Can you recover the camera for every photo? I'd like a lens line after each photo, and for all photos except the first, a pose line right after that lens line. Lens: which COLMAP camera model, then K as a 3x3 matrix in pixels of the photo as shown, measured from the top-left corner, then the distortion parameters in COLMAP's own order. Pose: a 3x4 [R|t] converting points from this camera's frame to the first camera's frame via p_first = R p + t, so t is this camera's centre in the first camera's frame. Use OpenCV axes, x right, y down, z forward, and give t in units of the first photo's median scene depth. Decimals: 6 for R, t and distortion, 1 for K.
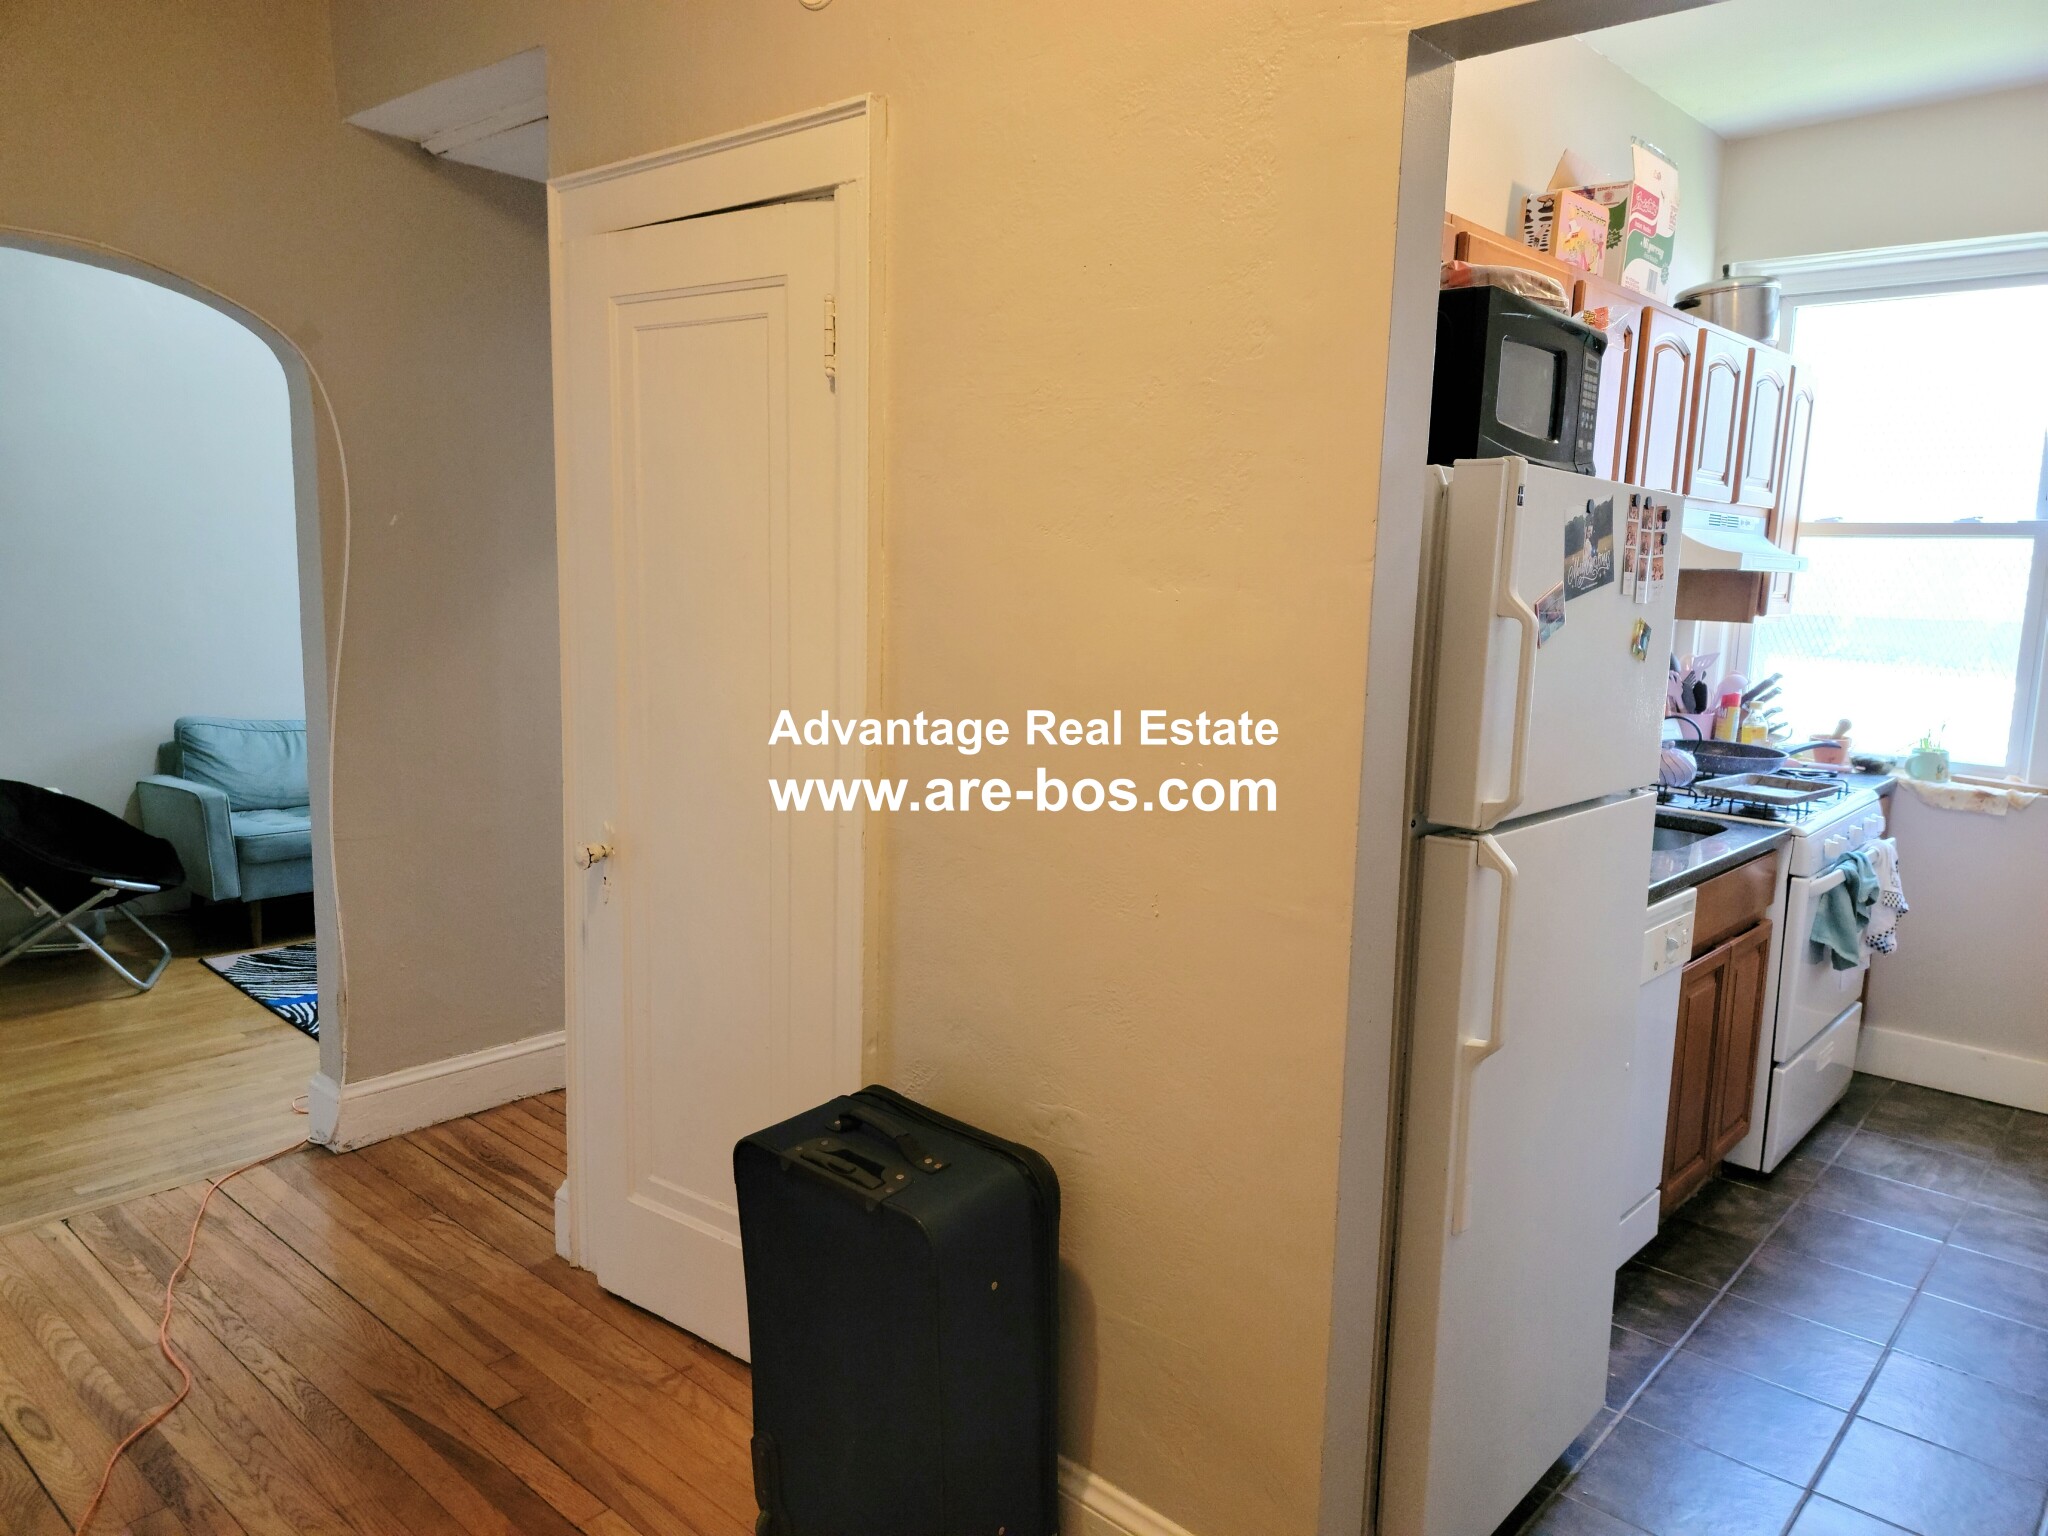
lens RADIAL K [[1409.1, 0, 1024.0], [0, 1409.1, 768.0], [0, 0, 1]] dist [0.098844, -0.077544]
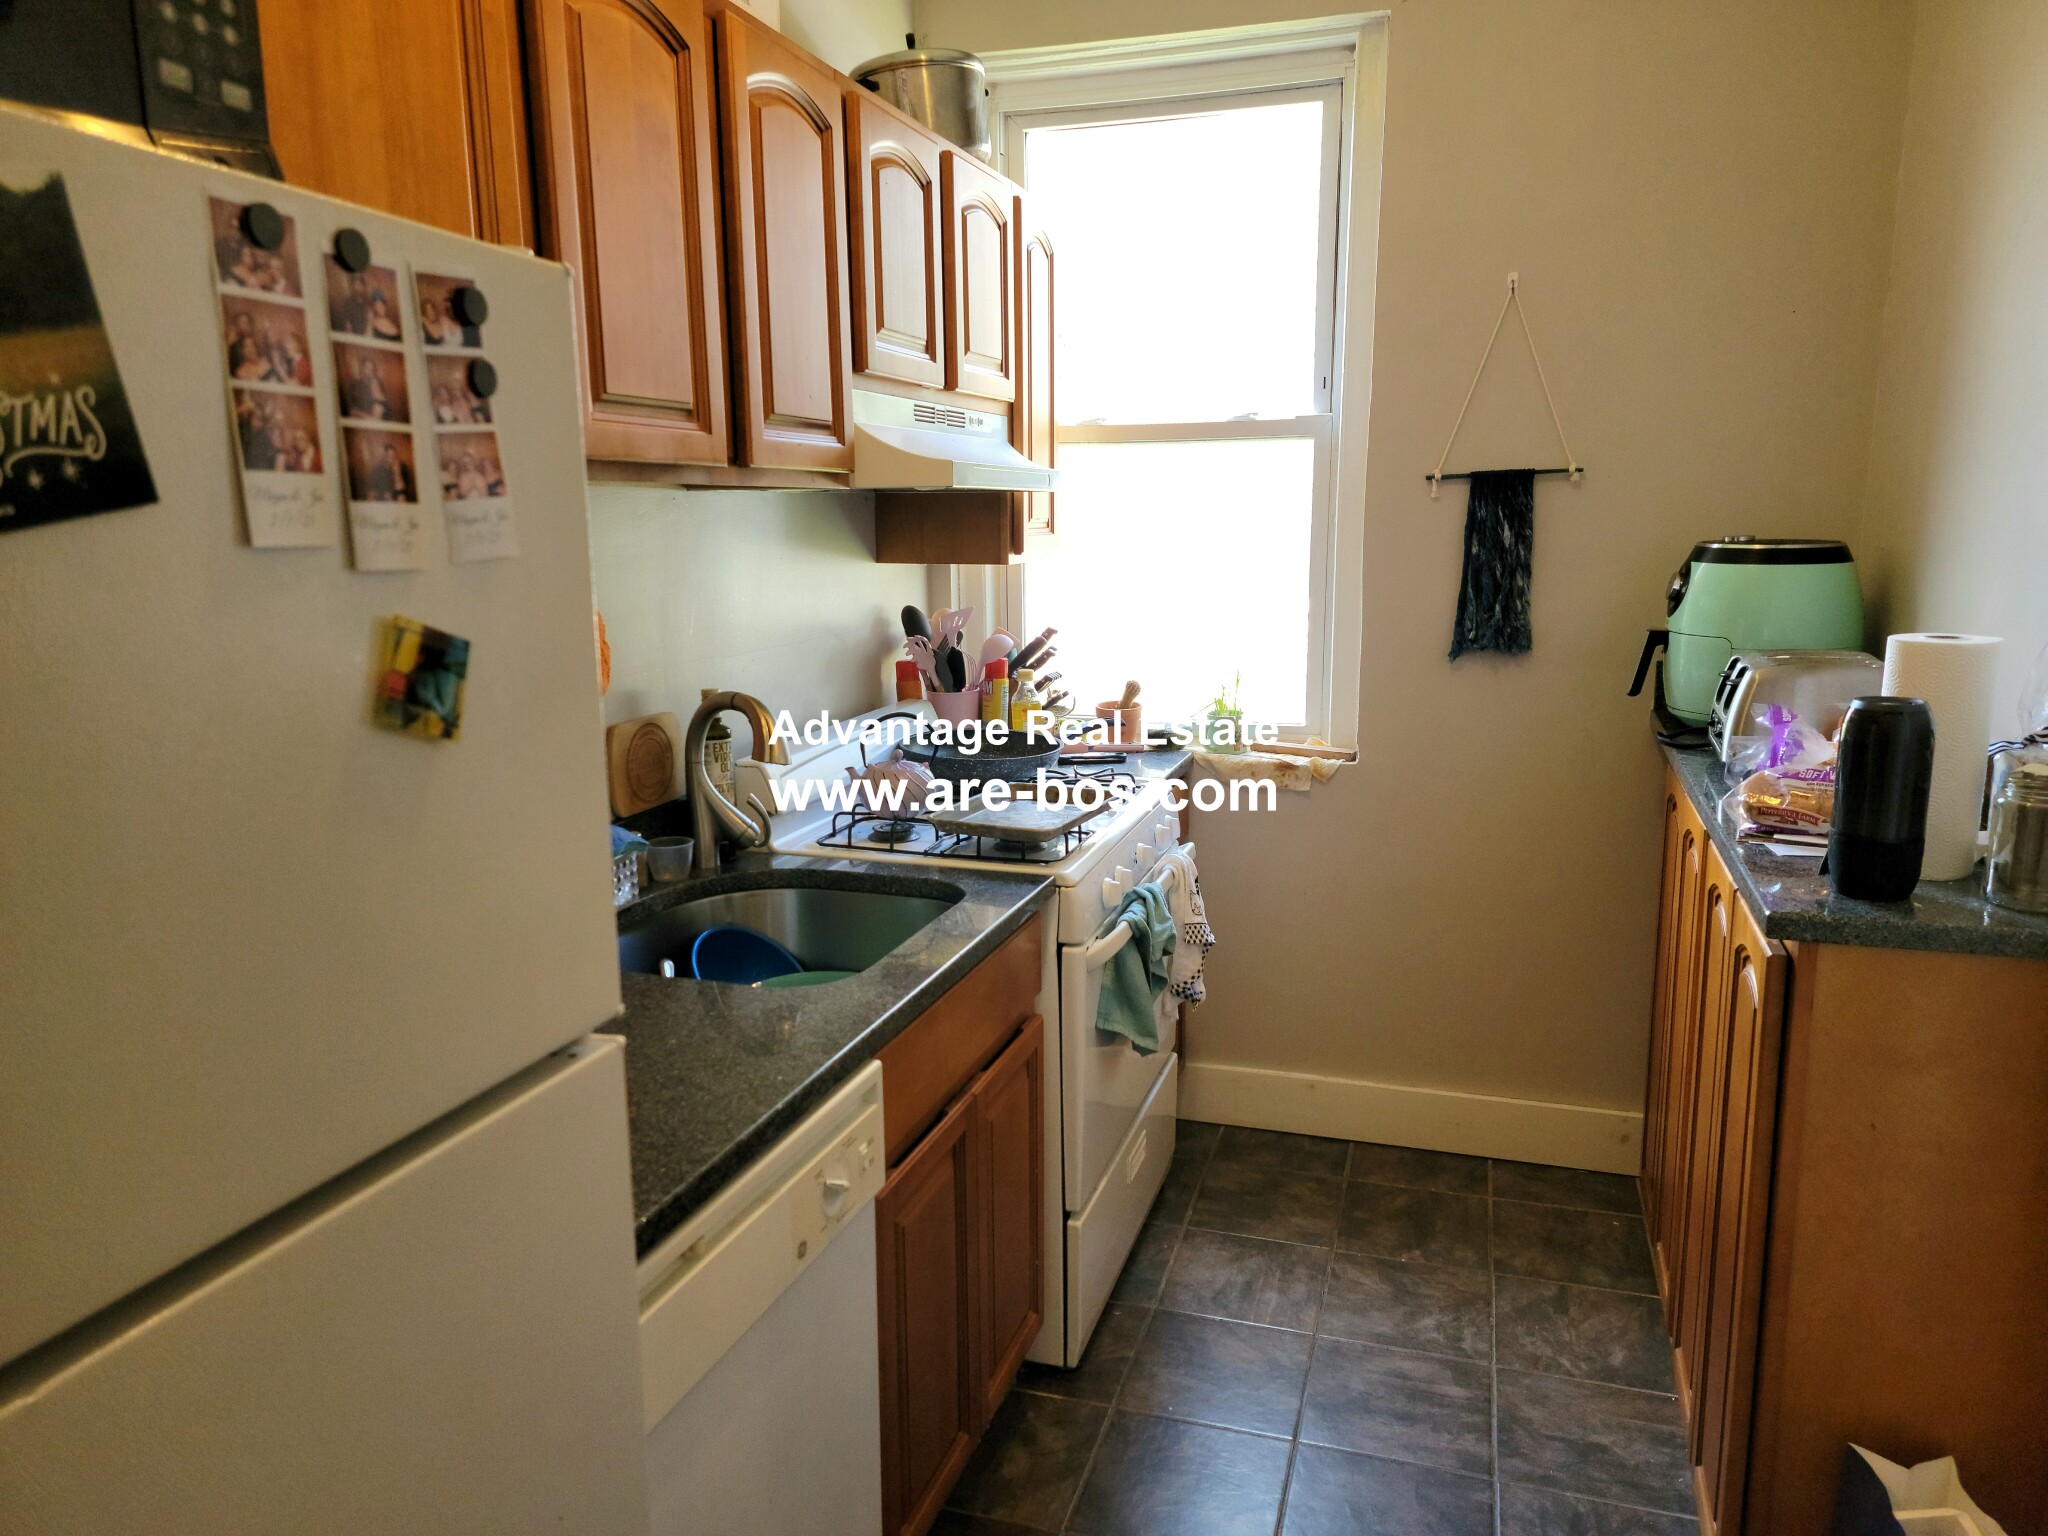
lens RADIAL K [[1439.4, 0, 1025.8], [0, 1439.4, 782.8], [0, 0, 1]] dist [0.134886, -0.117101]
pose [[0.913340, -0.111807, 0.391548, 0.236203], [0.092974, 0.993425, 0.066799, -0.042355], [-0.396443, -0.024606, 0.917730, 0.351458]]
